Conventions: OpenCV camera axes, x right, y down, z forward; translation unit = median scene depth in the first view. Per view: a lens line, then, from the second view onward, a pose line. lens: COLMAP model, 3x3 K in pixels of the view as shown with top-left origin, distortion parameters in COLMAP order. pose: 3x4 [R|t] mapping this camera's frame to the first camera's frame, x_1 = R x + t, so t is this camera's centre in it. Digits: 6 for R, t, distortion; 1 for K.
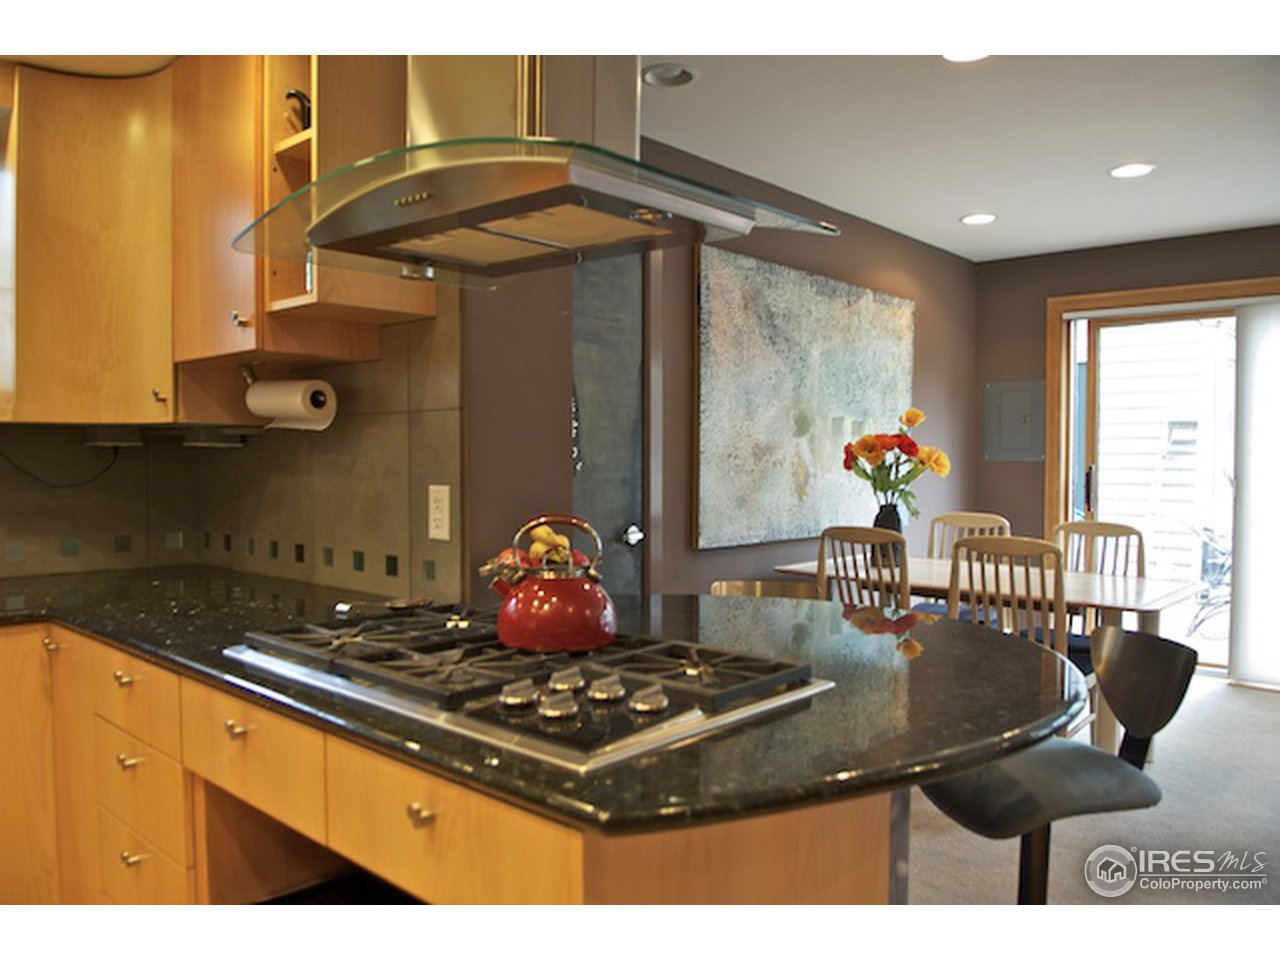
lens RADIAL K [[971.2, 0, 634.9], [0, 971.2, 476.6], [0, 0, 1]] dist [-0.033717, -0.002540]
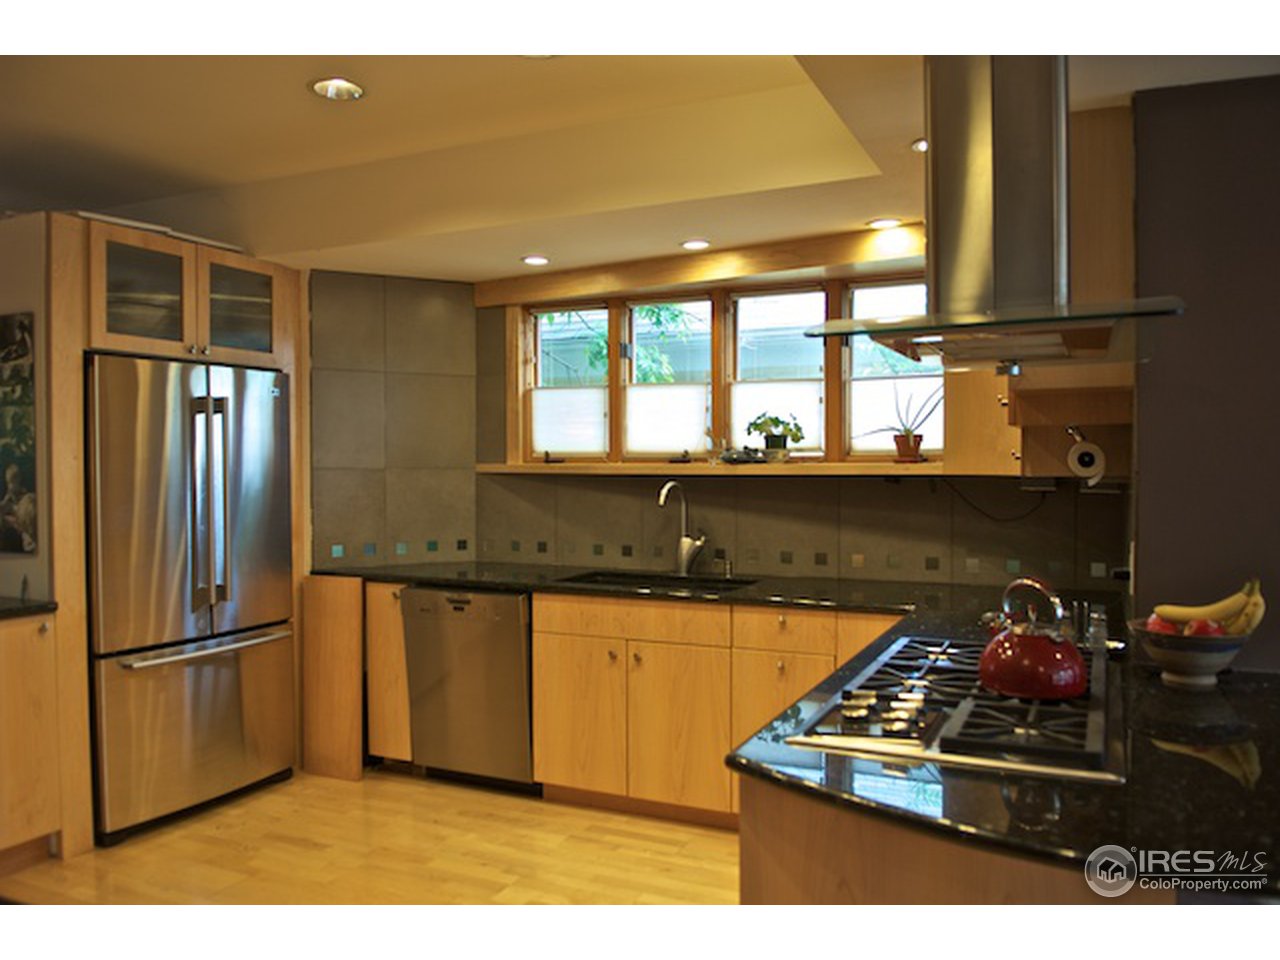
lens RADIAL K [[971.2, 0, 638.9], [0, 971.2, 480.6], [0, 0, 1]] dist [-0.033717, -0.002540]
pose [[0.280731, 0.013242, -0.959695, 0.367311], [-0.019718, 0.999773, 0.008027, -0.030892], [0.959584, 0.016669, 0.280929, 0.091041]]
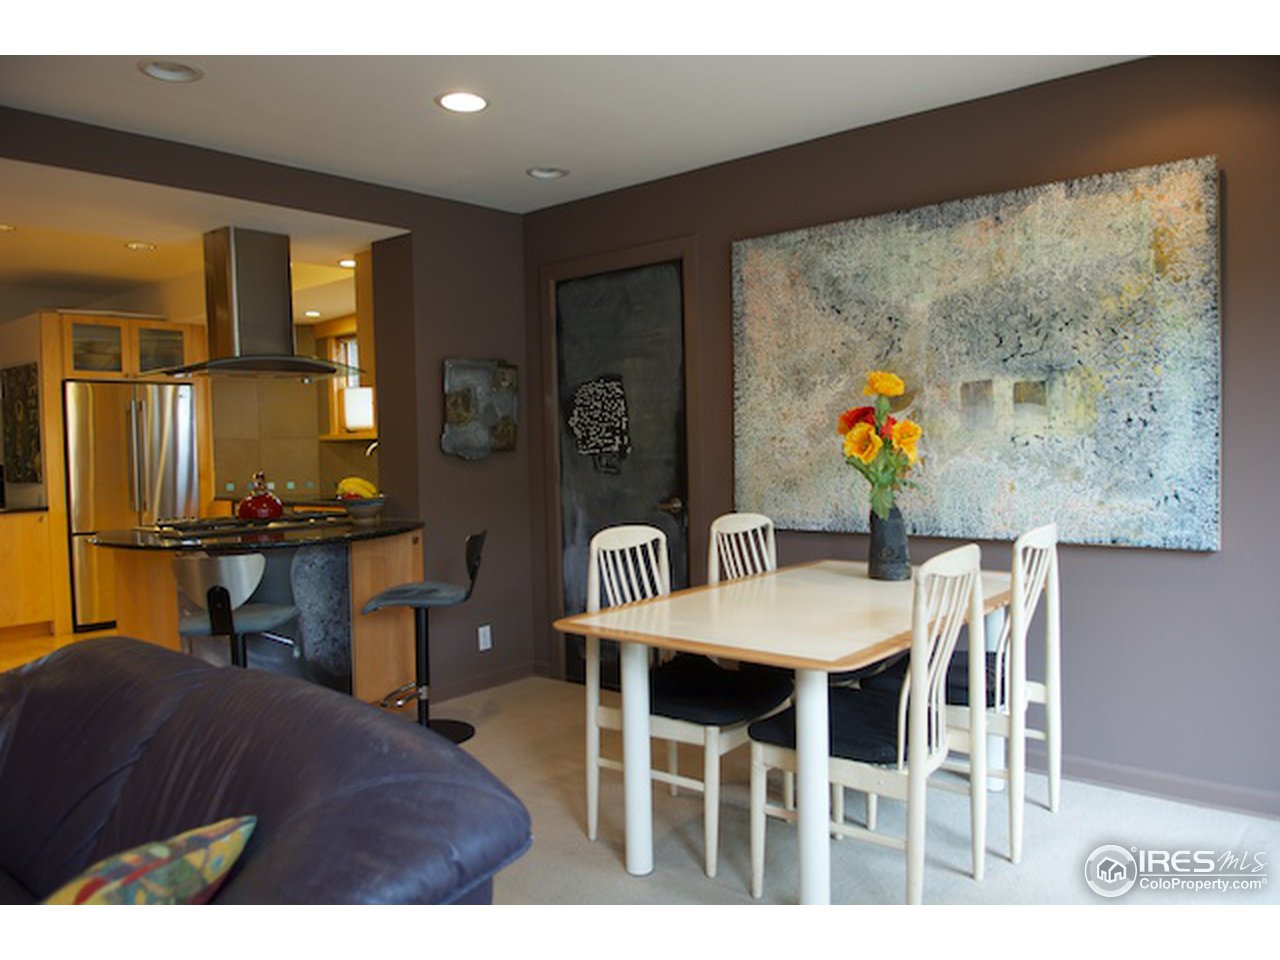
lens RADIAL K [[971.2, 0, 643.1], [0, 971.2, 481.0], [0, 0, 1]] dist [-0.033717, -0.002540]
pose [[0.006863, 0.030703, -0.999505, 1.093999], [-0.003014, 0.999525, 0.030683, -0.007974], [0.999972, 0.002802, 0.006952, 0.852407]]
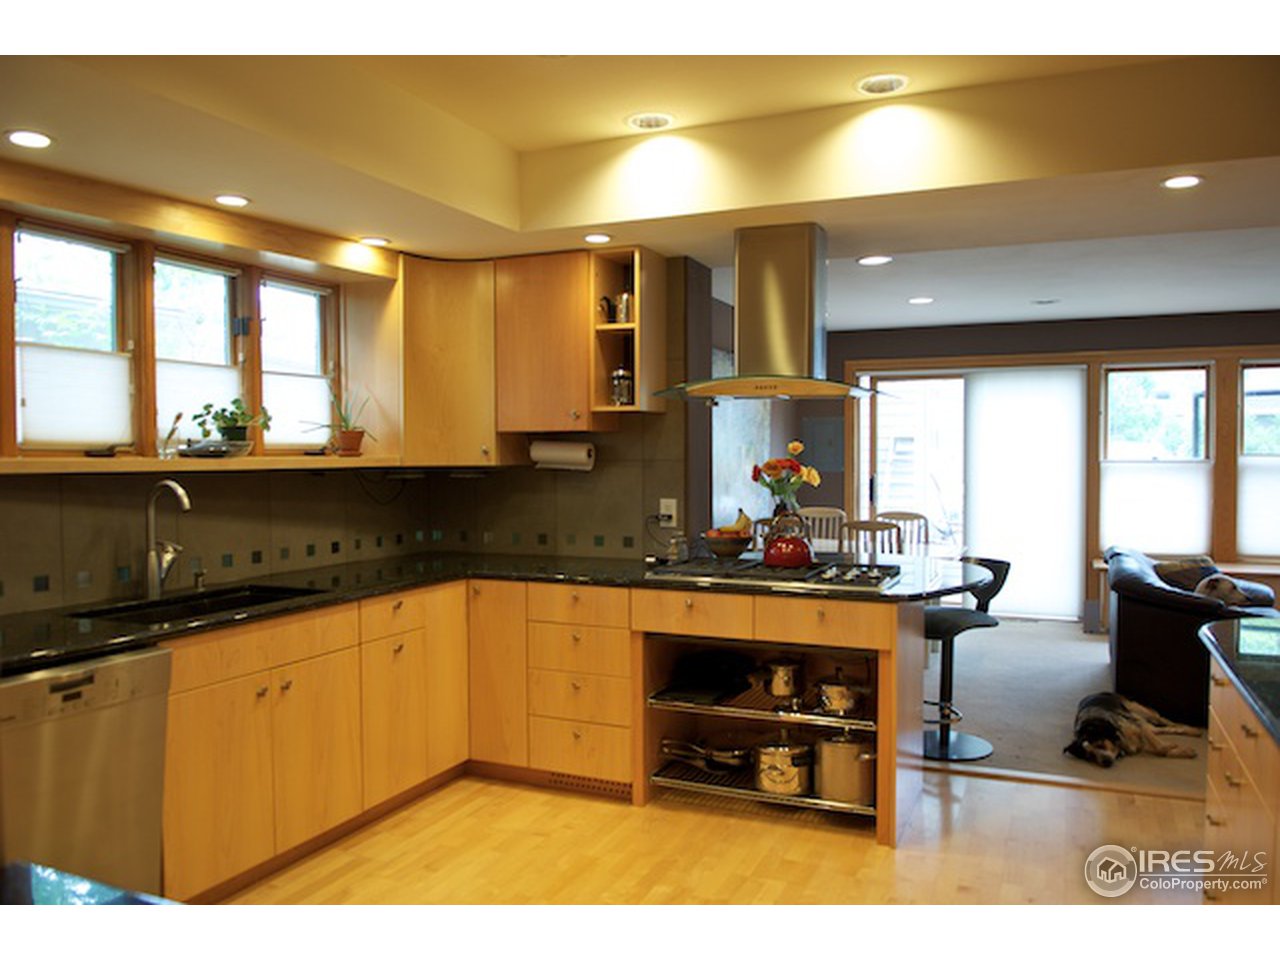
lens RADIAL K [[971.2, 0, 643.6], [0, 971.2, 478.3], [0, 0, 1]] dist [-0.033717, -0.002540]
pose [[0.954214, -0.013970, 0.298798, -0.451495], [0.013754, 0.999901, 0.002823, -0.020900], [-0.298808, 0.001416, 0.954312, -0.466228]]
